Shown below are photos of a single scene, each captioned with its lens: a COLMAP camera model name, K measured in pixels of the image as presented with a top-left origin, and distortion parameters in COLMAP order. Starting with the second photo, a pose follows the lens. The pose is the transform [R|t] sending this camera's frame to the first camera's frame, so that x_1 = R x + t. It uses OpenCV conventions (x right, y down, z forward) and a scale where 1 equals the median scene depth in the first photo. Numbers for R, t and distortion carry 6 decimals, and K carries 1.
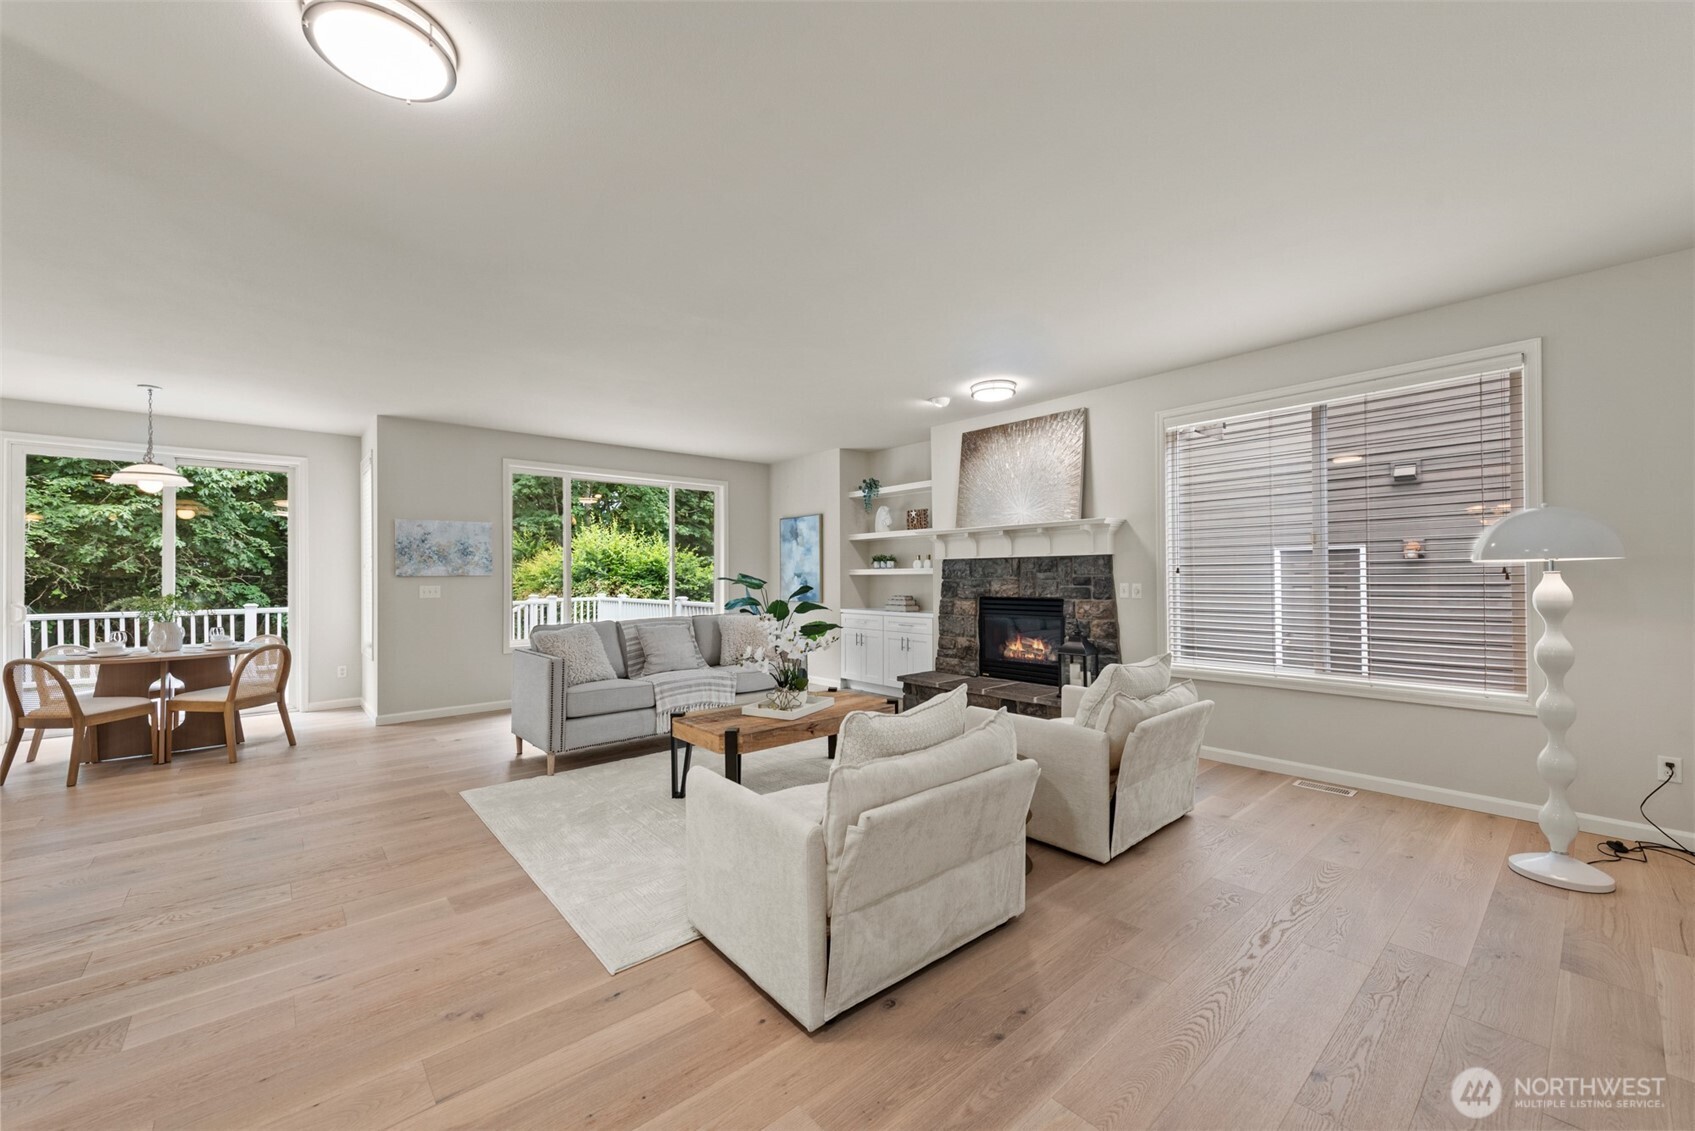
lens RADIAL K [[668.4, 0, 859.5], [0, 668.4, 556.5], [0, 0, 1]] dist [0.006902, -0.003591]
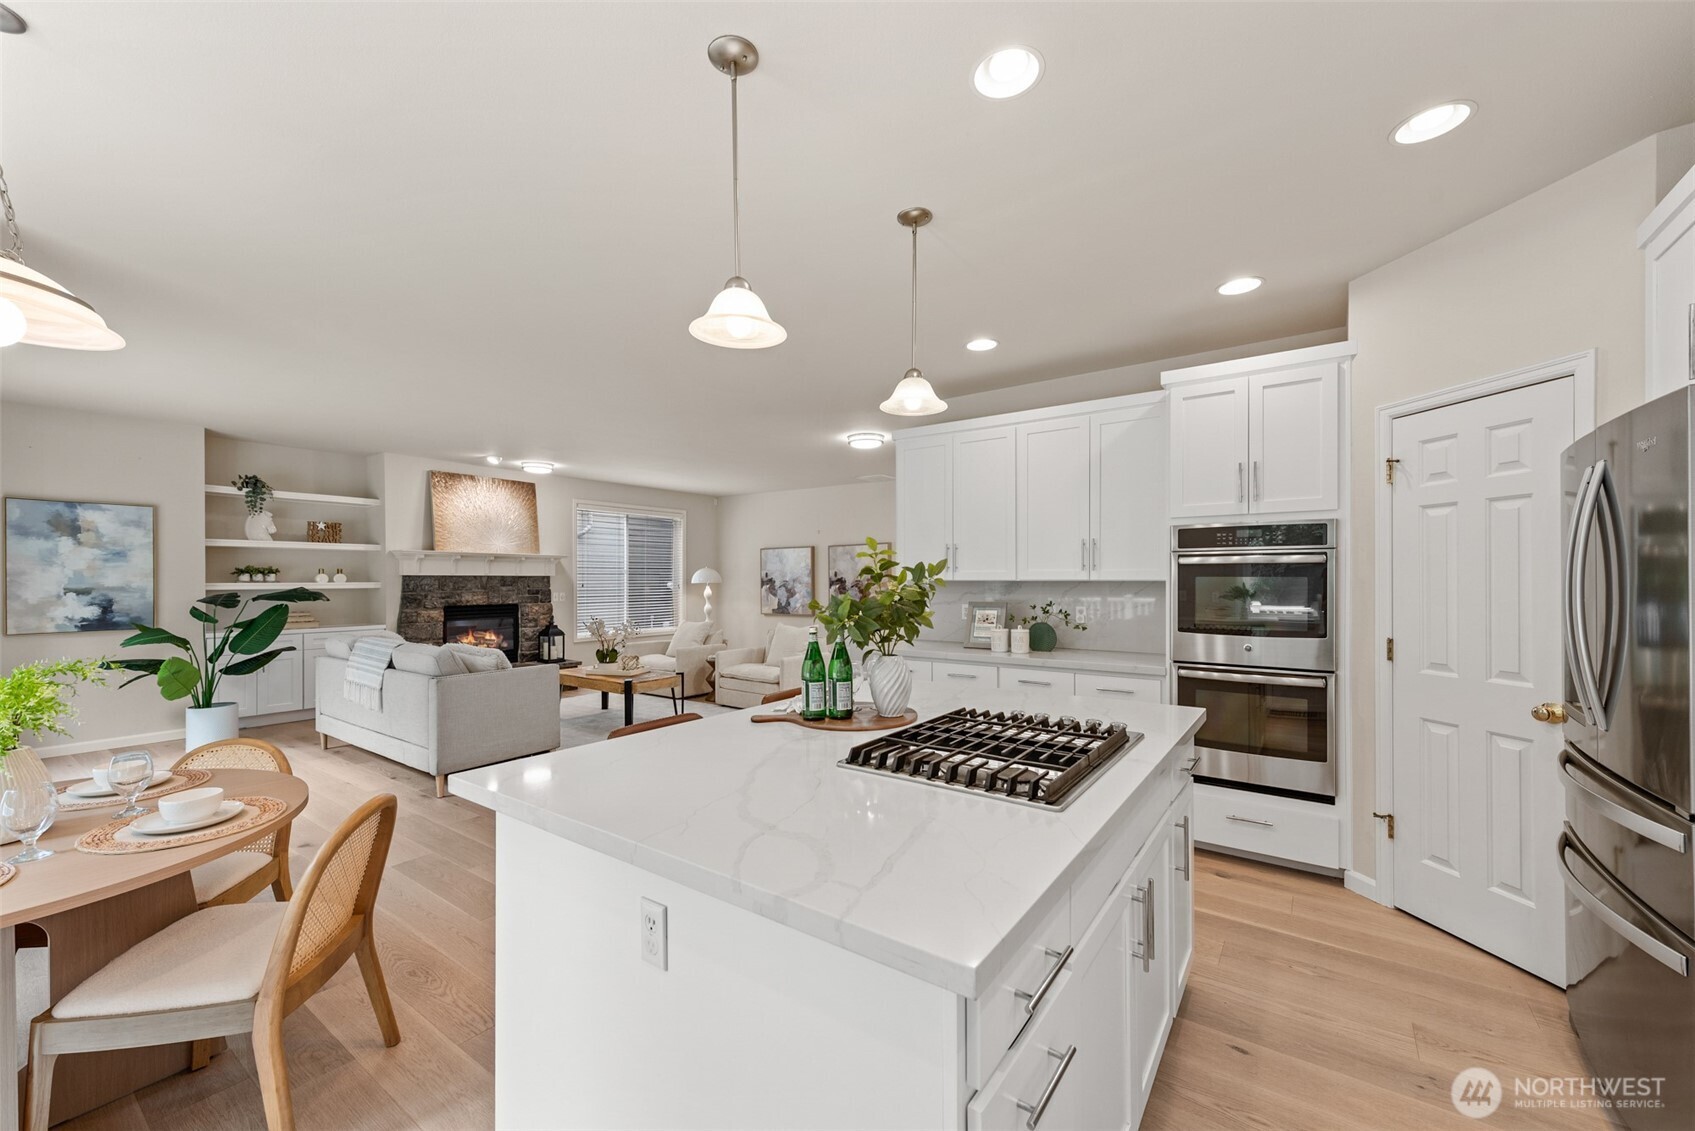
lens RADIAL K [[668.4, 0, 841.7], [0, 668.4, 579.2], [0, 0, 1]] dist [0.006902, -0.003591]
pose [[-0.203362, 0.014859, 0.978991, -1.151142], [-0.019046, 0.999636, -0.019128, 0.019132], [-0.978918, -0.022535, -0.203005, 0.517435]]
